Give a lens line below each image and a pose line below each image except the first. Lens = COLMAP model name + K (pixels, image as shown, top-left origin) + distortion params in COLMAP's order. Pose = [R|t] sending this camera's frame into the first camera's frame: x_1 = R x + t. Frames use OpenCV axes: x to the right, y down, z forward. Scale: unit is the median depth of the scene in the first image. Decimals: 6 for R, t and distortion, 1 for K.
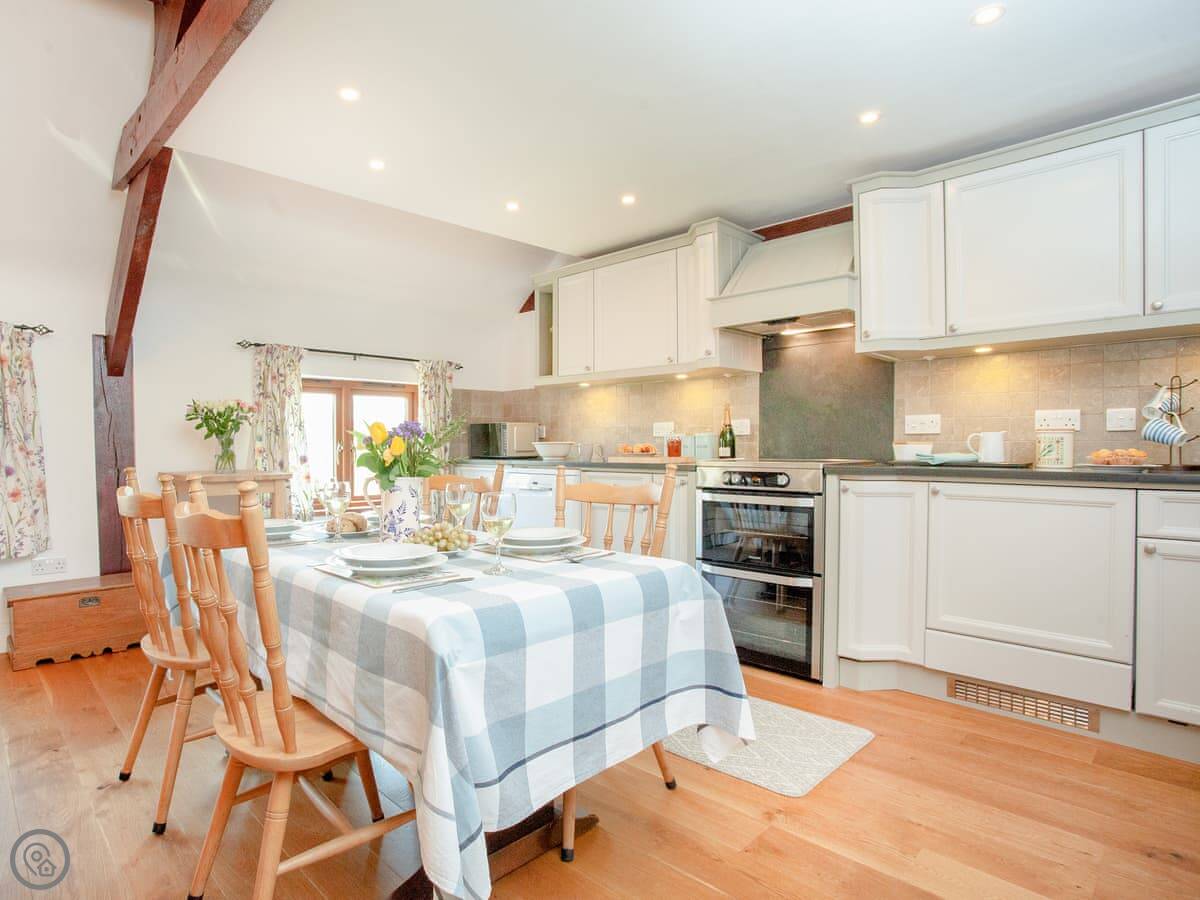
lens RADIAL K [[703.5, 0, 570.0], [0, 703.5, 454.8], [0, 0, 1]] dist [-0.024190, 0.002202]
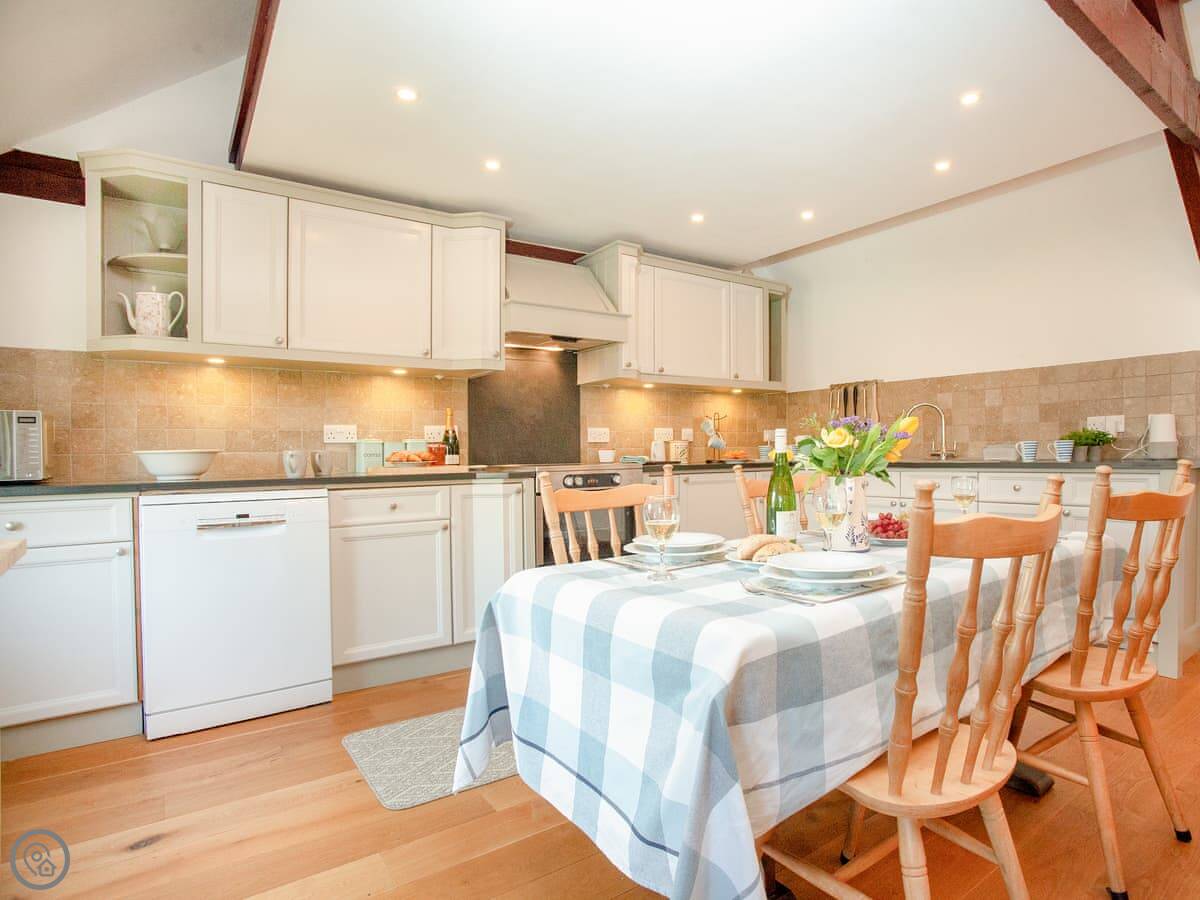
lens RADIAL K [[637.5, 0, 695.8], [0, 637.5, 446.8], [0, 0, 1]] dist [-0.002748, 0.000894]
pose [[0.126382, 0.006990, 0.991957, -0.667854], [0.025744, 0.999615, -0.010324, -0.003752], [-0.991648, 0.026842, 0.126153, 0.663256]]
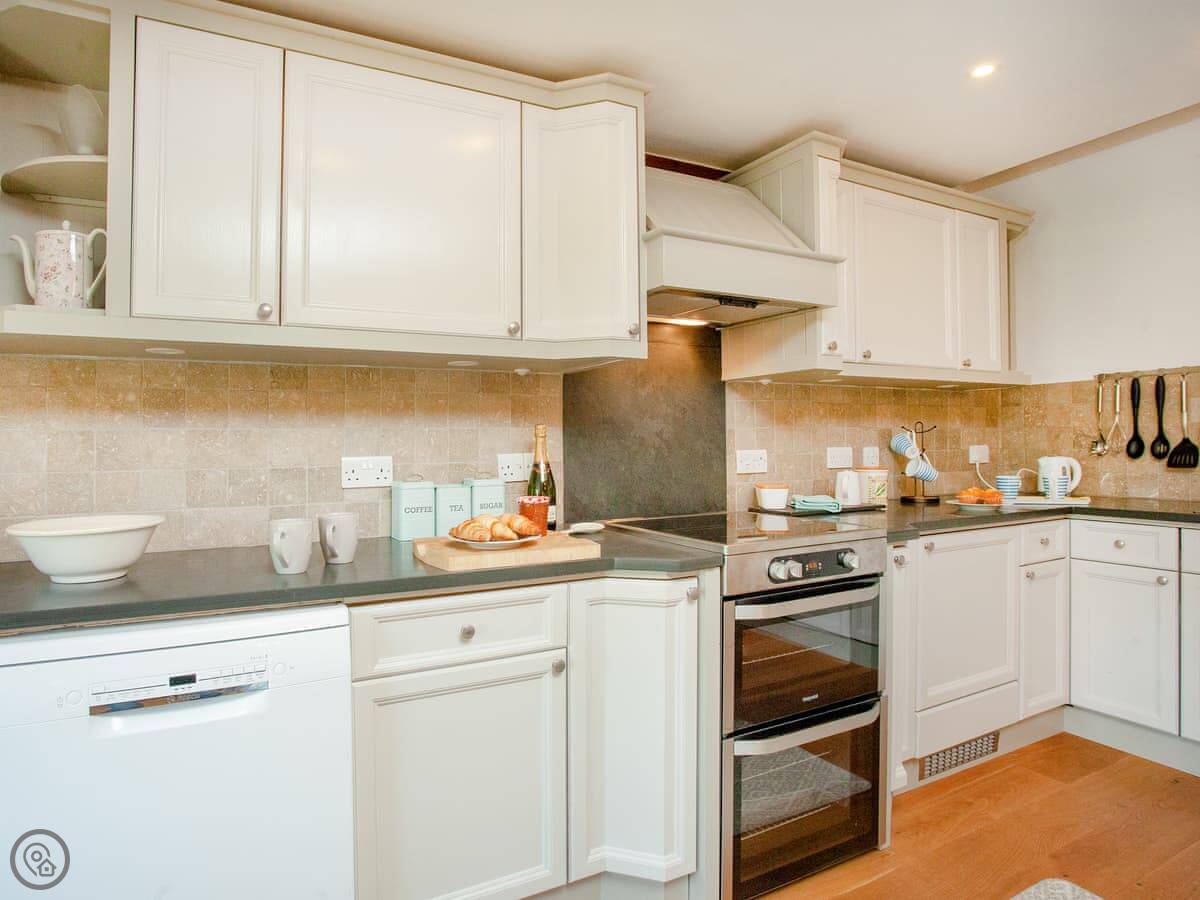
lens RADIAL K [[683.7, 0, 598.2], [0, 683.7, 430.1], [0, 0, 1]] dist [-0.027384, 0.001114]
pose [[0.290751, 0.020448, 0.956580, -0.312019], [0.022143, 0.999360, -0.028093, -0.061042], [-0.956542, 0.029349, 0.290112, 0.935529]]
